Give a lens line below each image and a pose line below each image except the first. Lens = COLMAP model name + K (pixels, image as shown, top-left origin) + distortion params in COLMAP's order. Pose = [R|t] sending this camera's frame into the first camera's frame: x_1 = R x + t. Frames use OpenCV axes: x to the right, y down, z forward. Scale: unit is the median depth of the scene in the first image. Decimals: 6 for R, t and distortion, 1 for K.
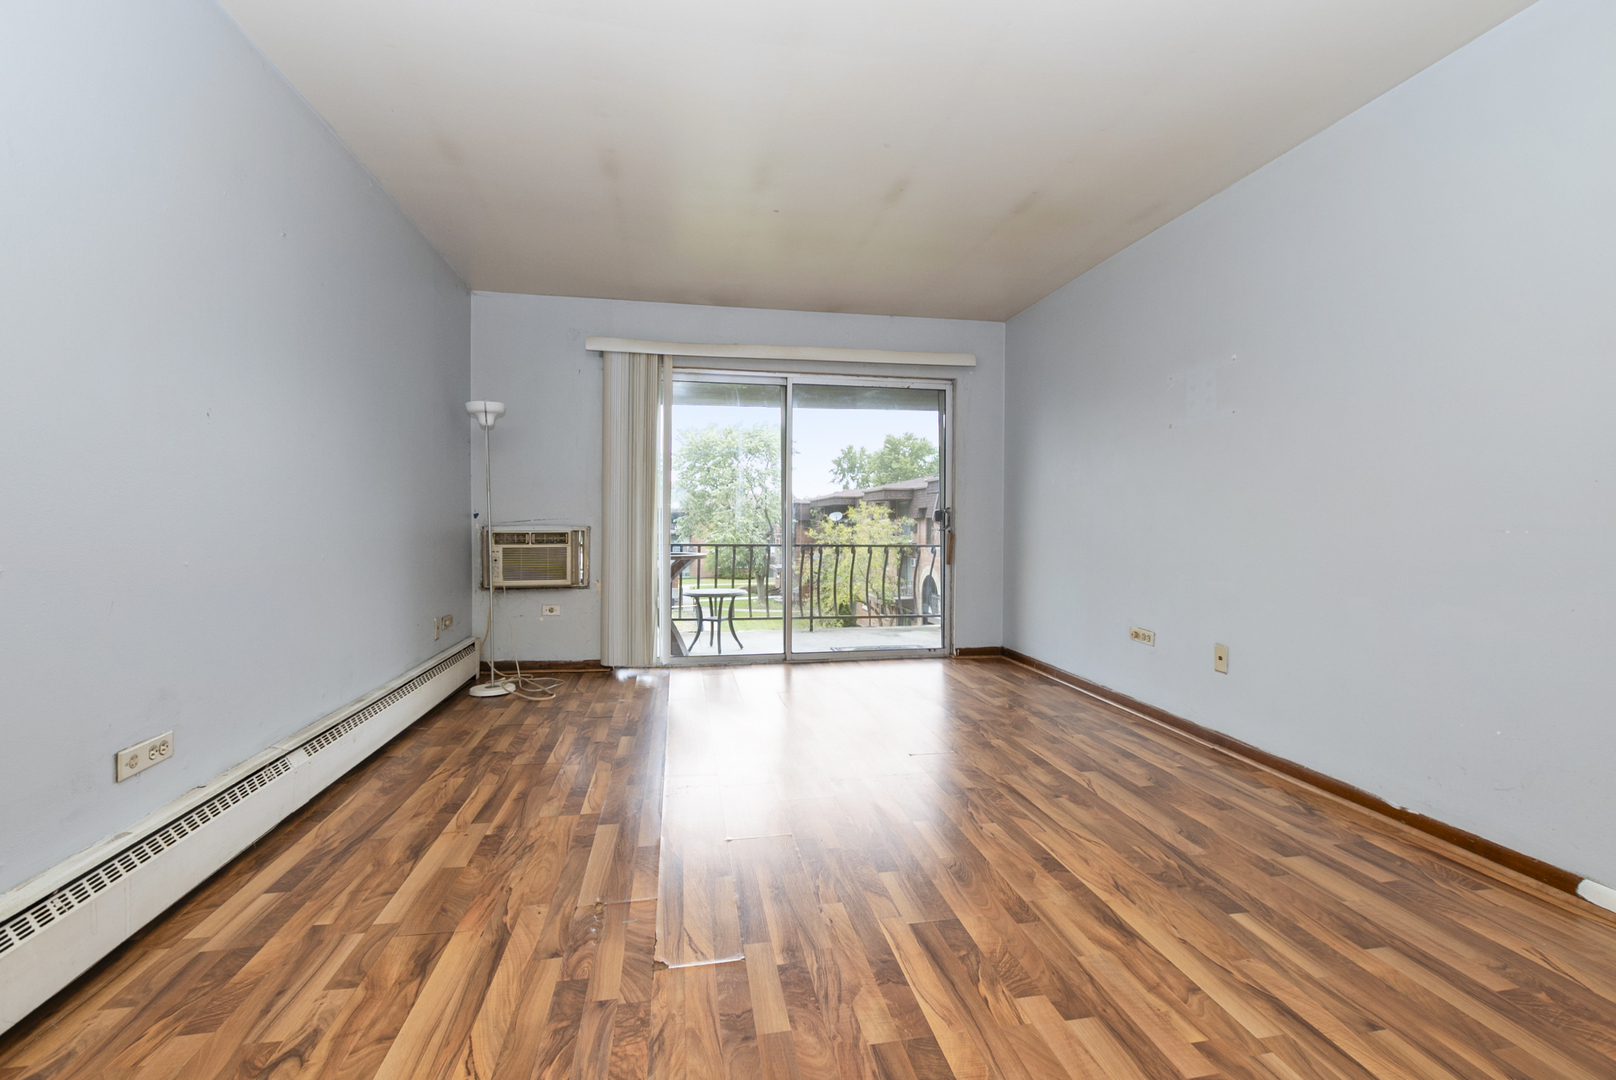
lens RADIAL K [[702.8, 0, 814.9], [0, 702.8, 531.2], [0, 0, 1]] dist [-0.002117, -0.000490]
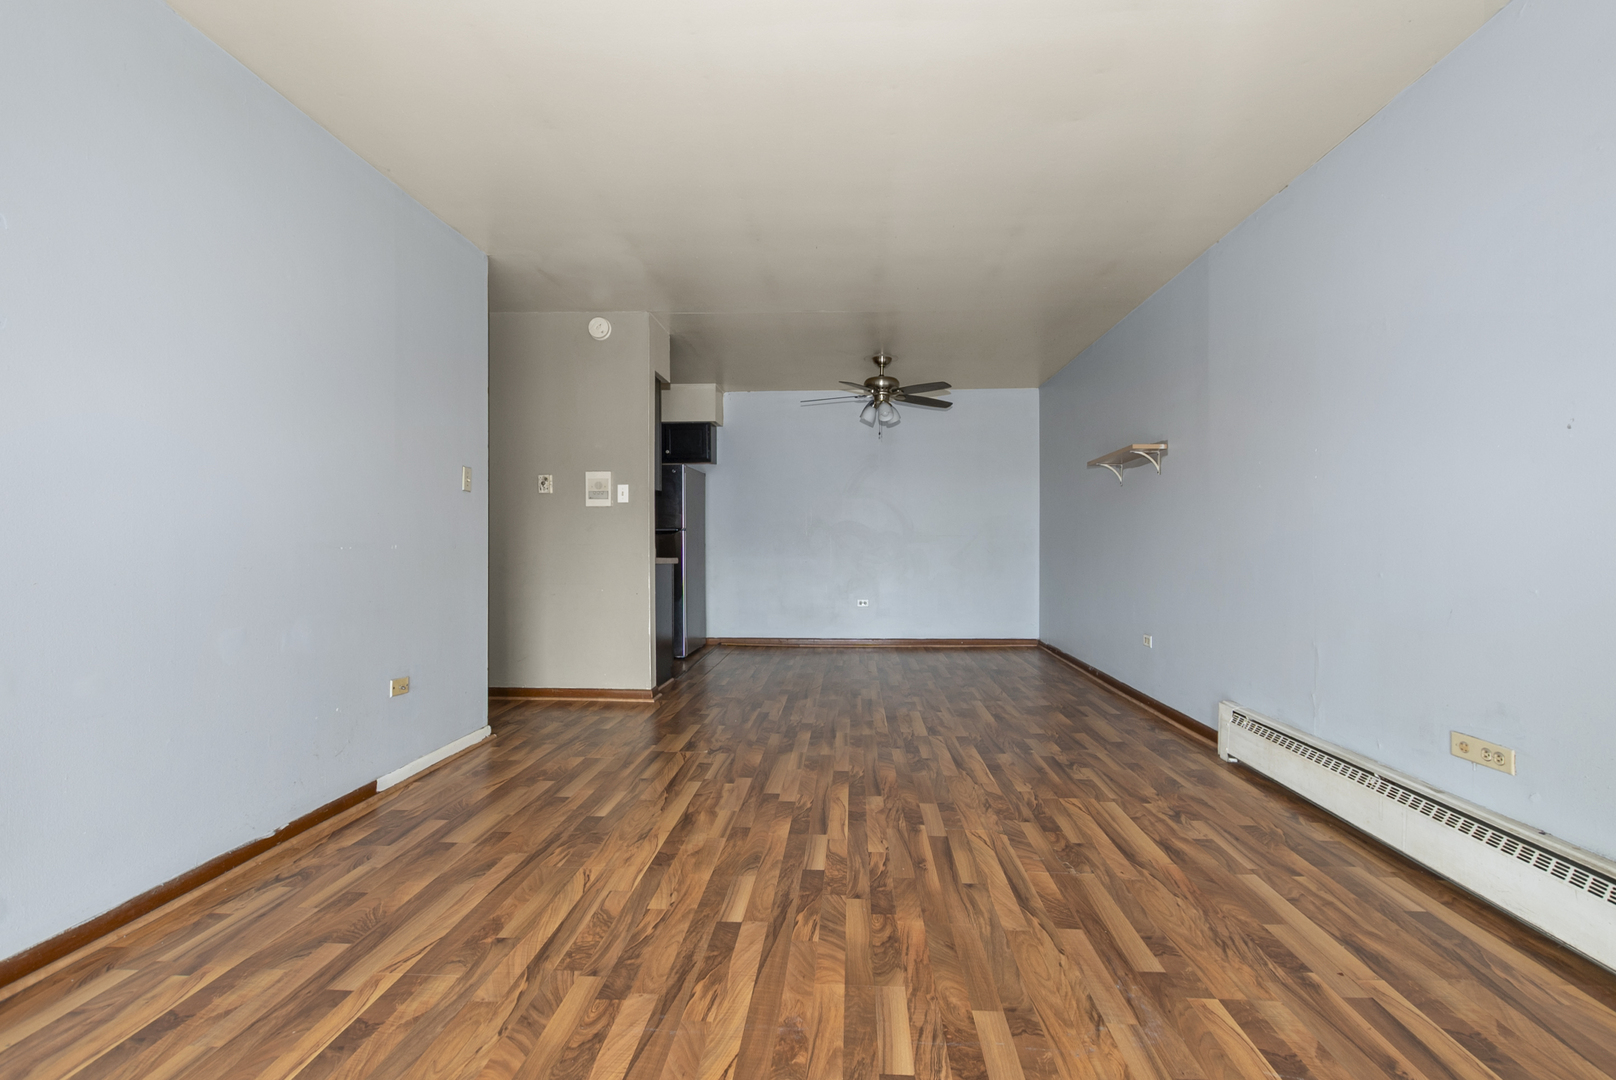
lens RADIAL K [[702.8, 0, 814.3], [0, 702.8, 540.9], [0, 0, 1]] dist [-0.002117, -0.000490]
pose [[-0.969838, -0.005075, 0.243699, -0.156220], [-0.002199, 0.999925, 0.012075, -0.030862], [-0.243742, 0.011175, -0.969776, 2.063440]]
